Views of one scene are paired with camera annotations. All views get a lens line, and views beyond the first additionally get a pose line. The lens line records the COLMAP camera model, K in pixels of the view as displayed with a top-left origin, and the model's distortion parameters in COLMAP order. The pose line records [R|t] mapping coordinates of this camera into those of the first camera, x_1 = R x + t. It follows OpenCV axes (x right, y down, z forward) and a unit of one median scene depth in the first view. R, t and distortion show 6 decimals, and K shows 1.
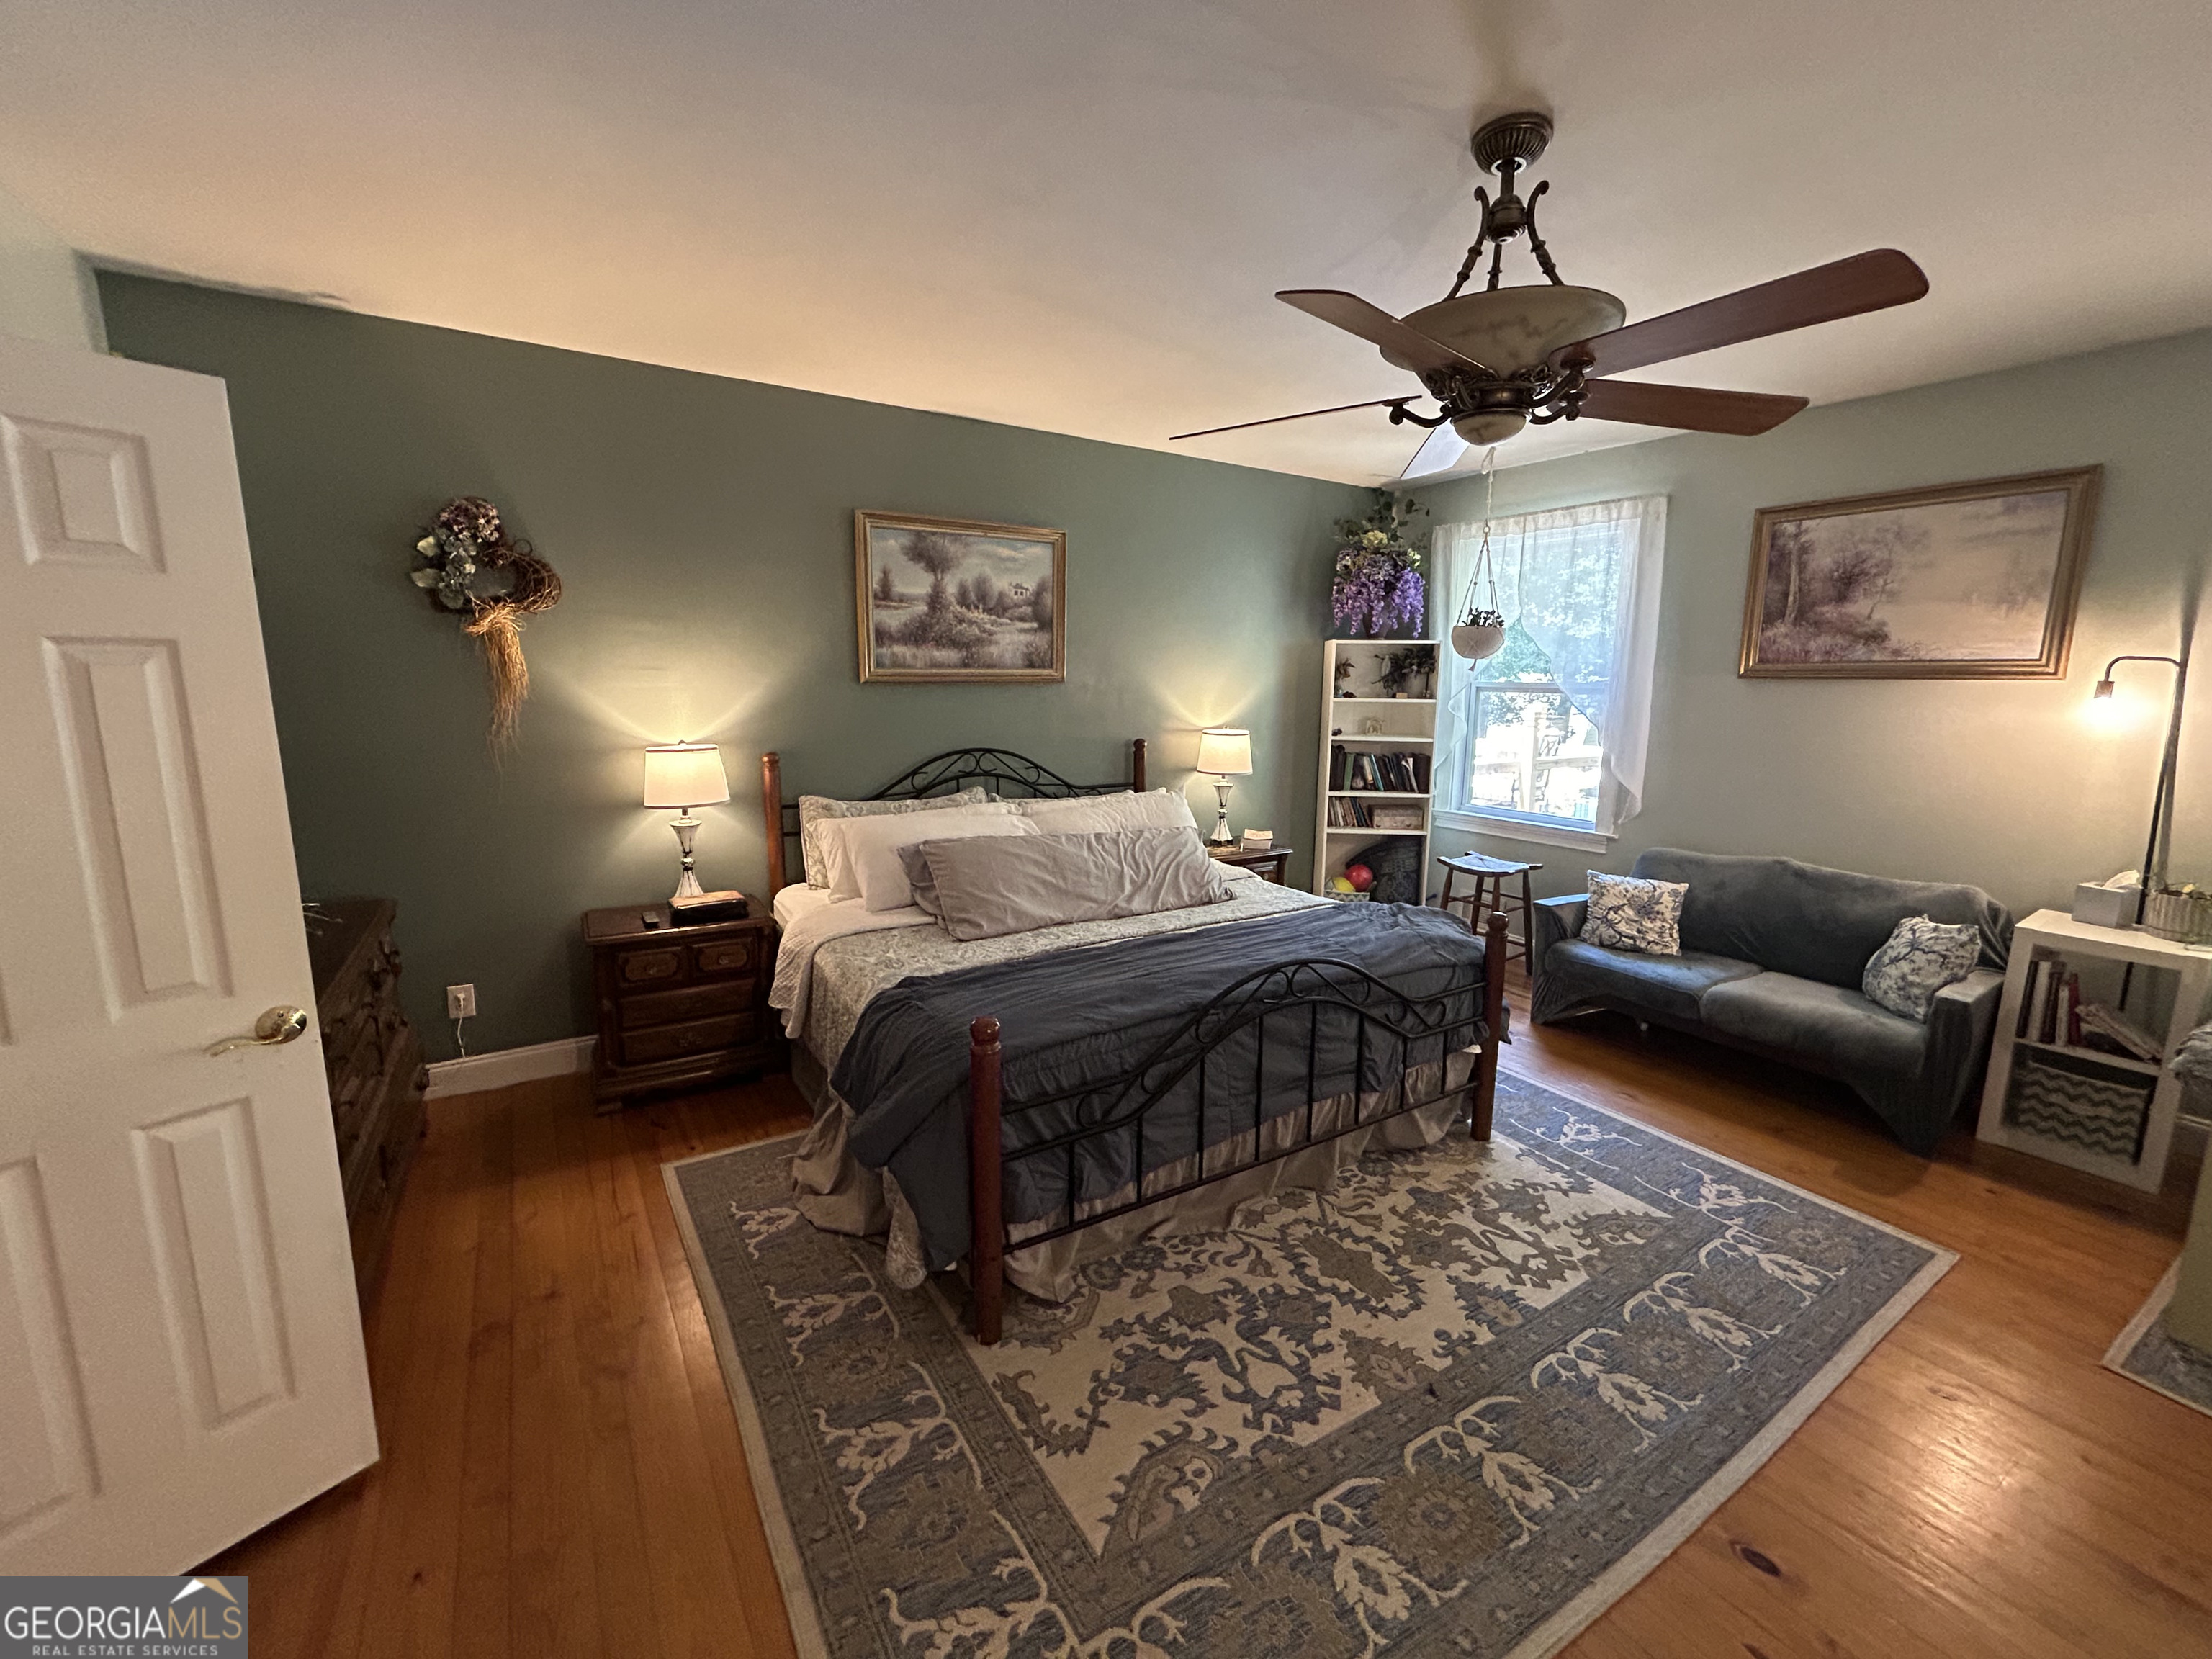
lens RADIAL K [[901.4, 0, 1101.8], [0, 901.4, 830.0], [0, 0, 1]] dist [0.000310, -0.000416]
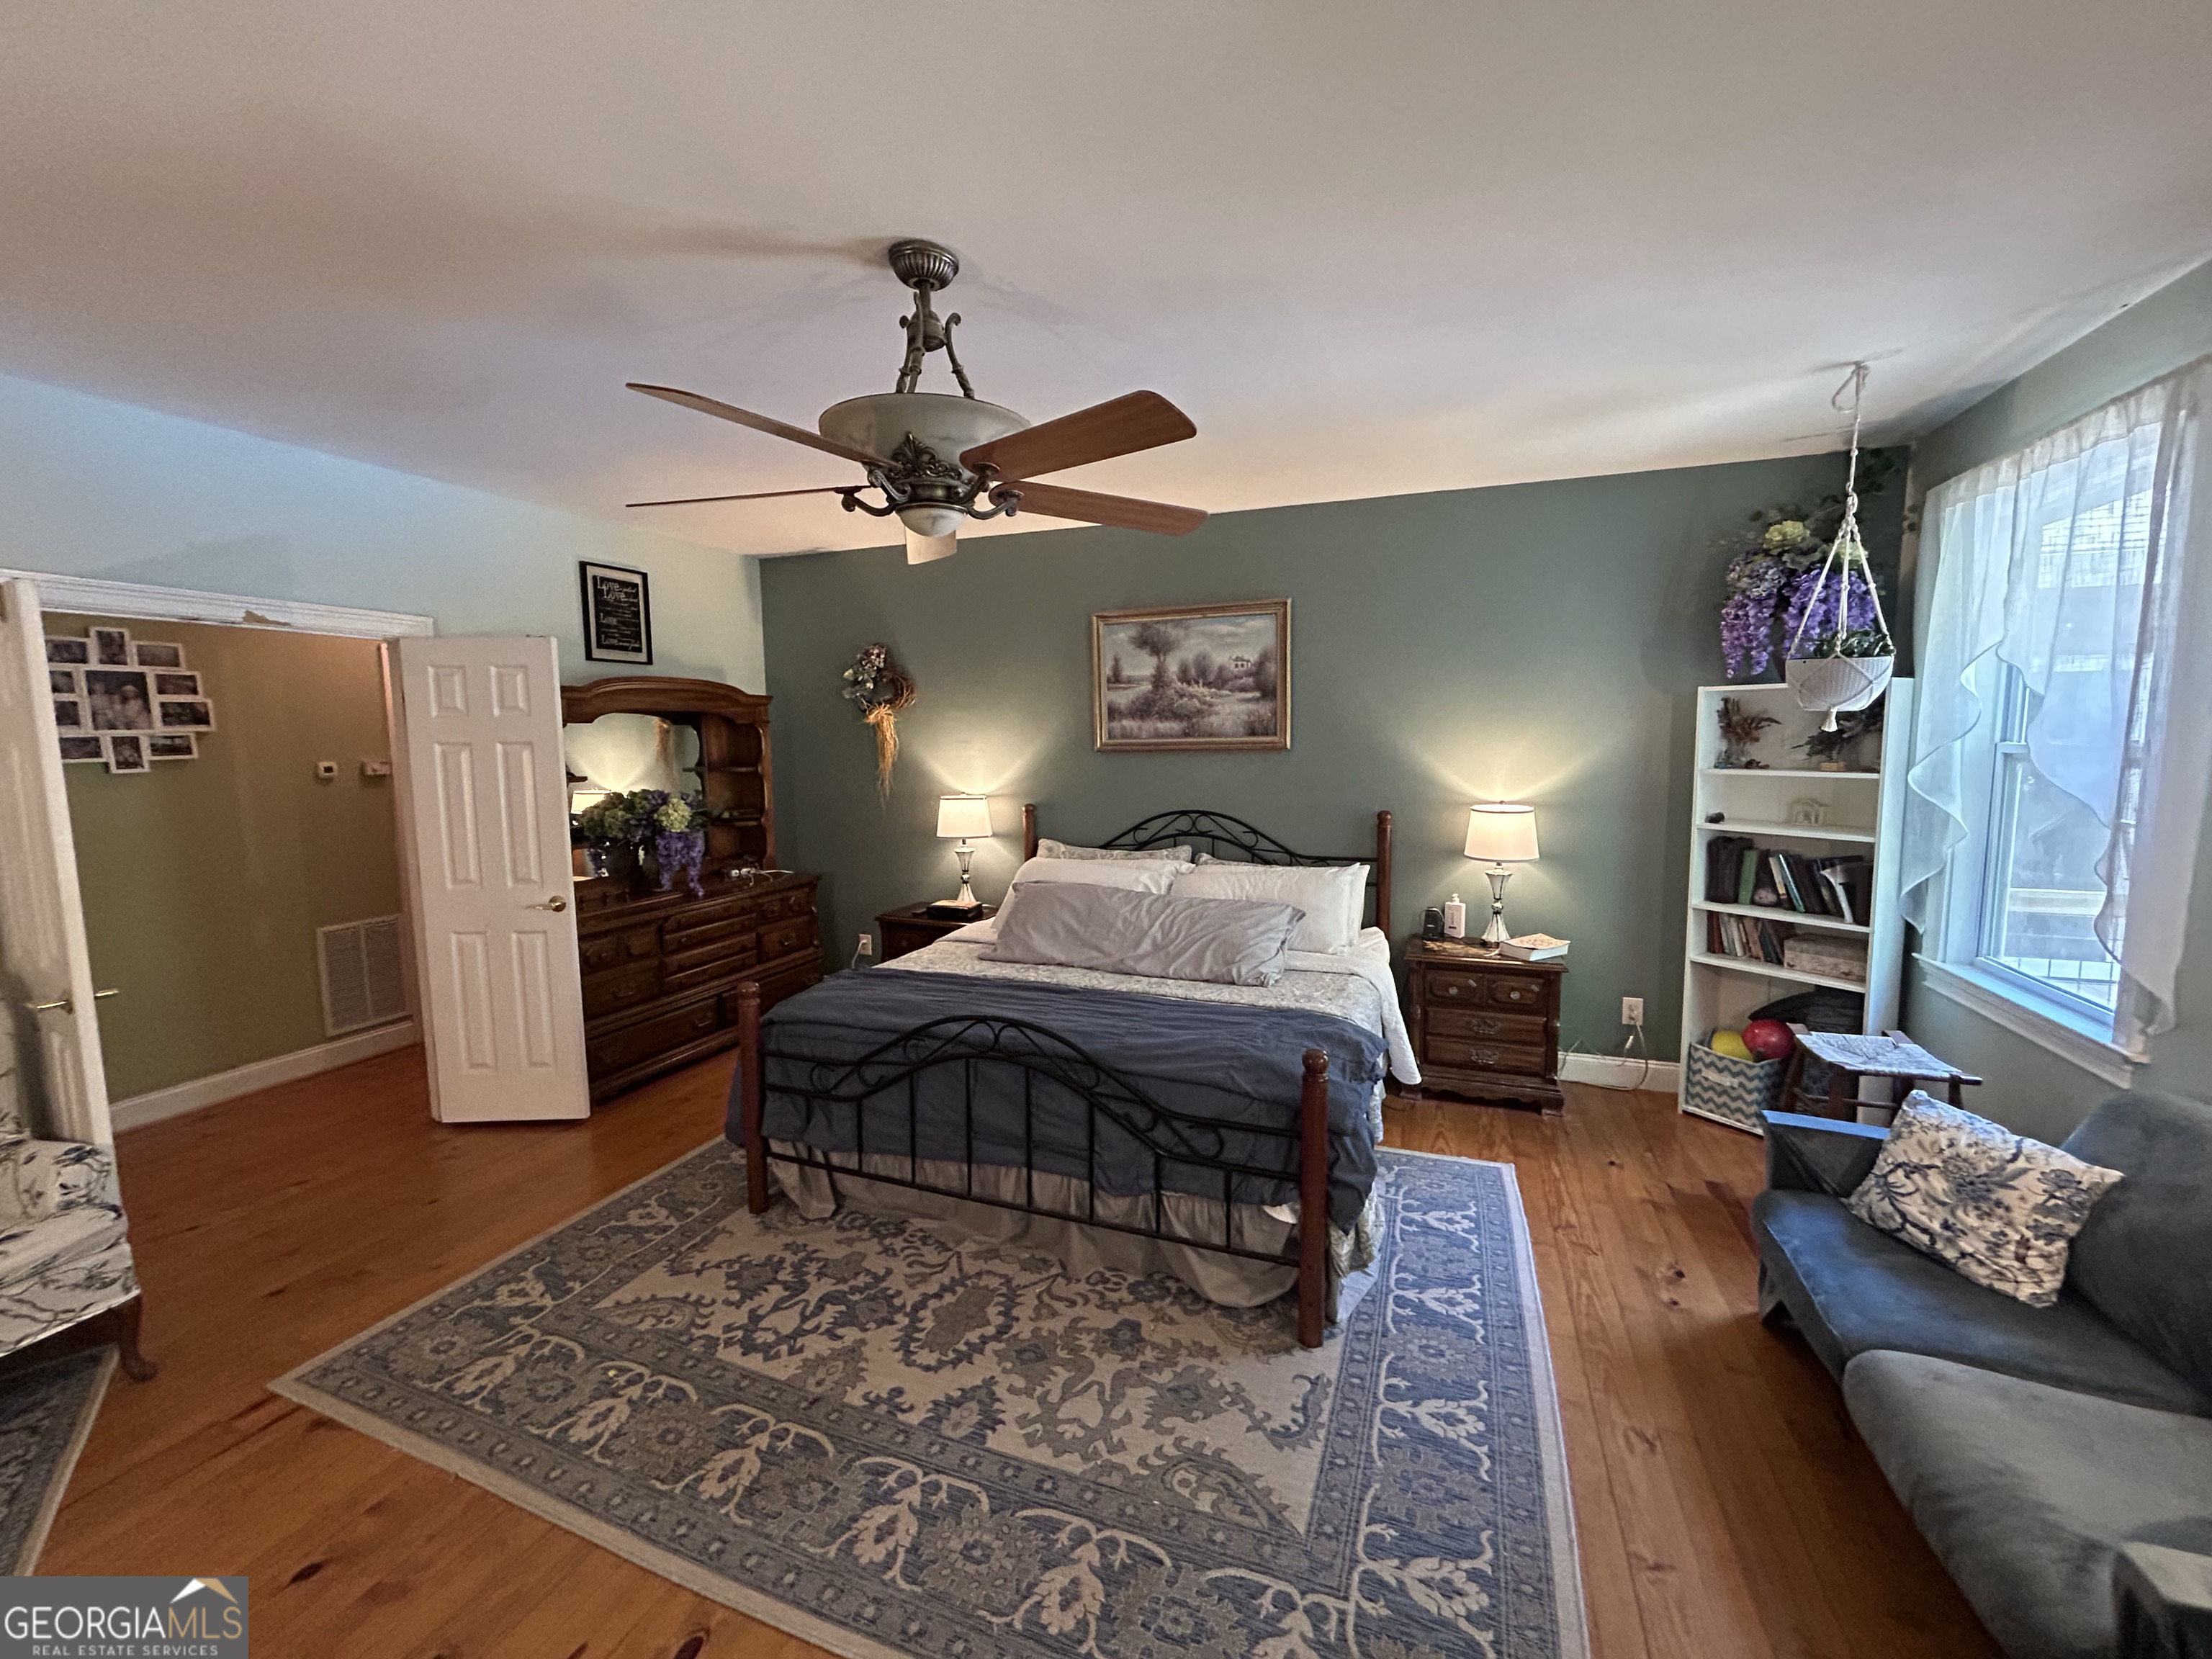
lens RADIAL K [[901.4, 0, 1101.4], [0, 901.4, 829.7], [0, 0, 1]] dist [0.000310, -0.000416]
pose [[0.594296, 0.070092, -0.801186, 0.731178], [-0.119582, 0.992823, -0.001845, -0.056896], [0.795306, 0.096904, 0.598413, 0.288549]]
